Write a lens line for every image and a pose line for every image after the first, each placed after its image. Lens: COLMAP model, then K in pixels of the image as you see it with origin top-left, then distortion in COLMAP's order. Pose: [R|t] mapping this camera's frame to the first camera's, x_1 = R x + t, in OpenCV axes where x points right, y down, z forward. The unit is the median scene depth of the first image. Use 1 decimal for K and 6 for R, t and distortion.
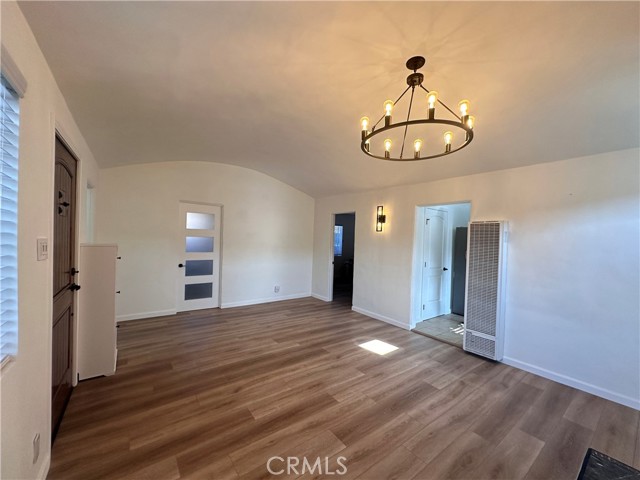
lens RADIAL K [[255.3, 0, 318.6], [0, 255.3, 239.8], [0, 0, 1]] dist [-0.002930, 0.000827]
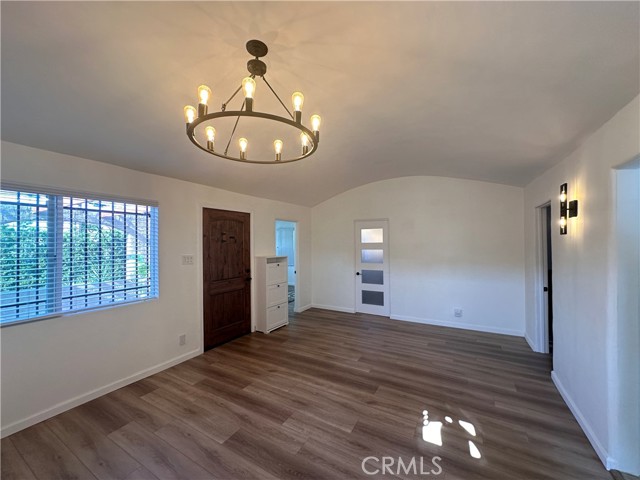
lens RADIAL K [[255.3, 0, 321.5], [0, 255.3, 240.1], [0, 0, 1]] dist [-0.002930, 0.000827]
pose [[0.401554, -0.046134, -0.914673, 0.792344], [0.012923, 0.998916, -0.044709, -0.009728], [0.915744, 0.006133, 0.401715, 0.561750]]
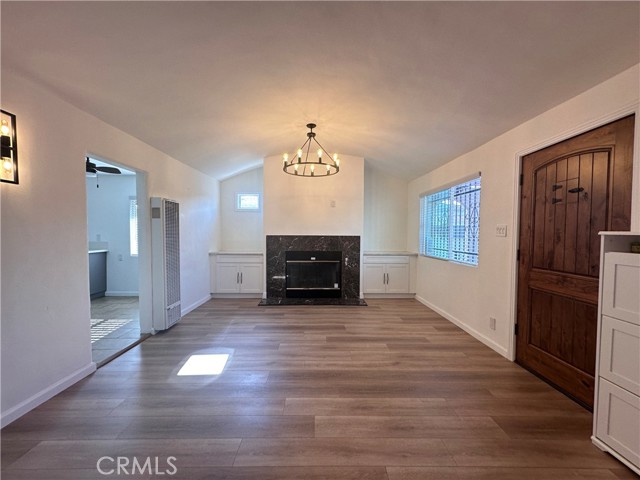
lens RADIAL K [[255.3, 0, 320.7], [0, 255.3, 241.0], [0, 0, 1]] dist [-0.002930, 0.000827]
pose [[-0.810107, -0.056101, 0.583592, -0.521011], [-0.029634, 0.998057, 0.054808, 0.024593], [-0.585533, 0.027106, -0.810195, 1.617636]]
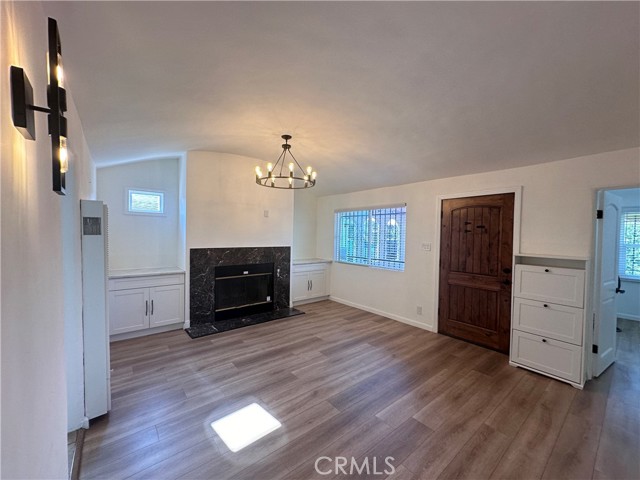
lens RADIAL K [[255.3, 0, 319.7], [0, 255.3, 241.1], [0, 0, 1]] dist [-0.002930, 0.000827]
pose [[-0.997836, -0.048797, -0.044075, 0.125767], [-0.050242, 0.998215, 0.032294, -0.026181], [0.042420, 0.034439, -0.998506, 1.825951]]
